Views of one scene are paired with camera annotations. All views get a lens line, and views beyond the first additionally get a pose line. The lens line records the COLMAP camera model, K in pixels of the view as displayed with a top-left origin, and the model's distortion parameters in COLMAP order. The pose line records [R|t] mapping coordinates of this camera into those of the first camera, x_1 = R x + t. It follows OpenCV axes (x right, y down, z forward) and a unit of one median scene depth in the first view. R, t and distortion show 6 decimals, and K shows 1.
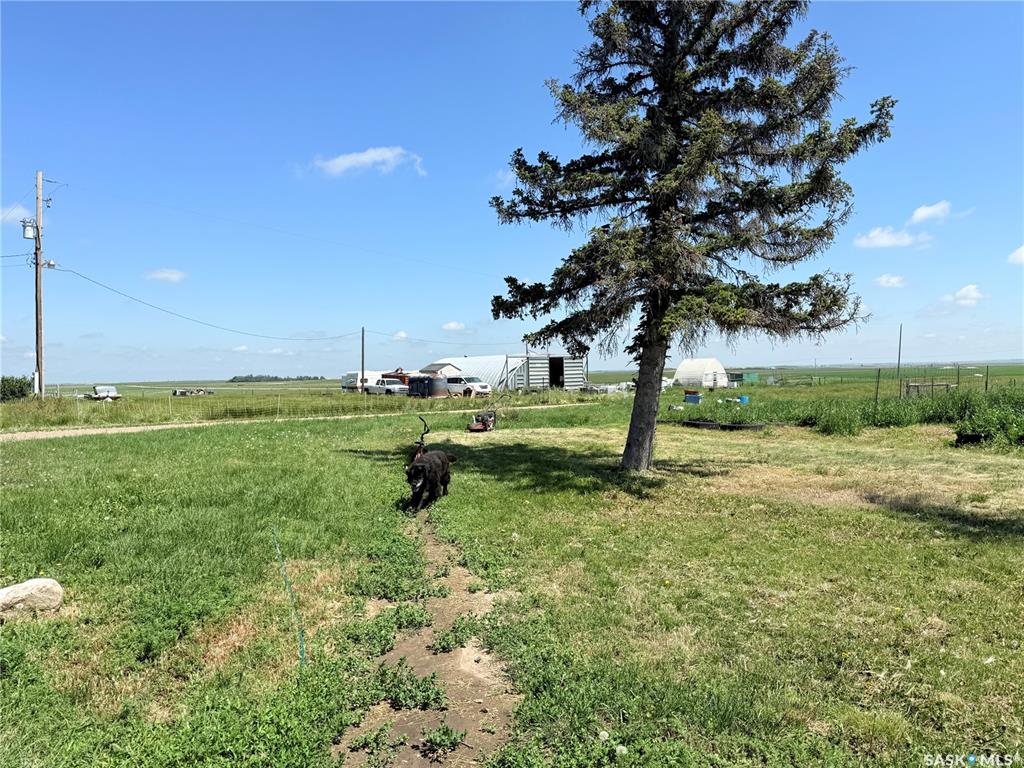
lens RADIAL K [[701.8, 0, 509.2], [0, 701.8, 394.2], [0, 0, 1]] dist [0.054817, -0.116897]
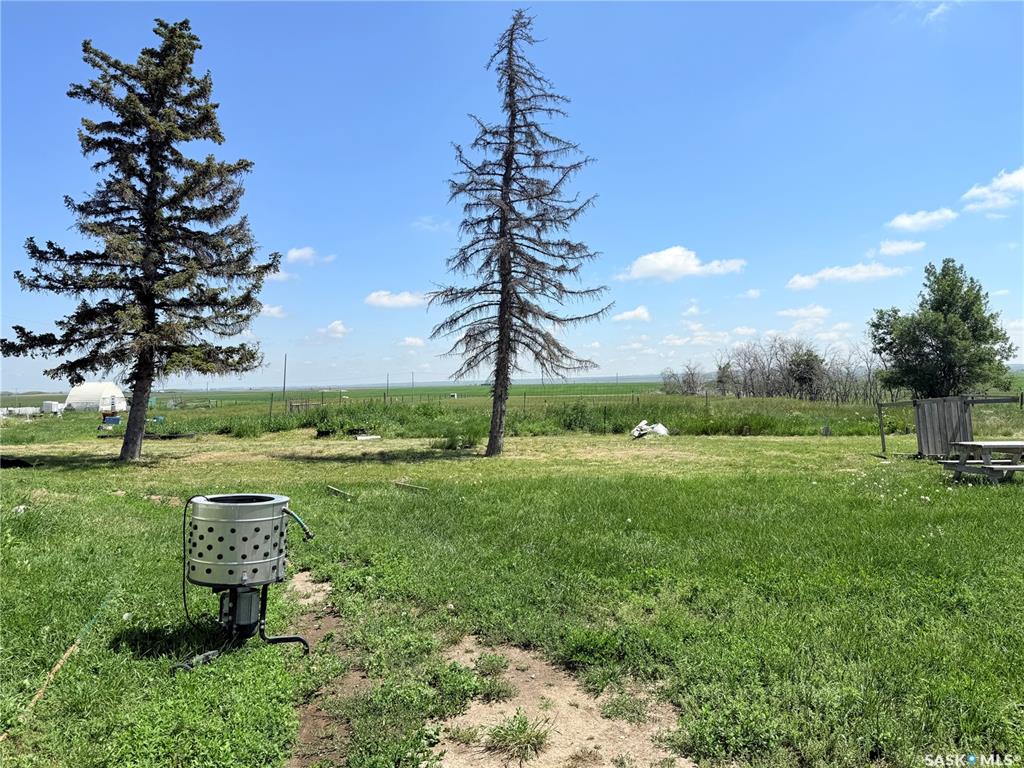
lens RADIAL K [[711.8, 0, 512.0], [0, 711.8, 384.0], [0, 0, 1]] dist [0.044323, -0.049603]
pose [[0.687481, 0.006448, 0.726173, -0.375322], [0.028028, 0.998980, -0.035405, 0.021327], [-0.725661, 0.044694, 0.686599, -0.677773]]
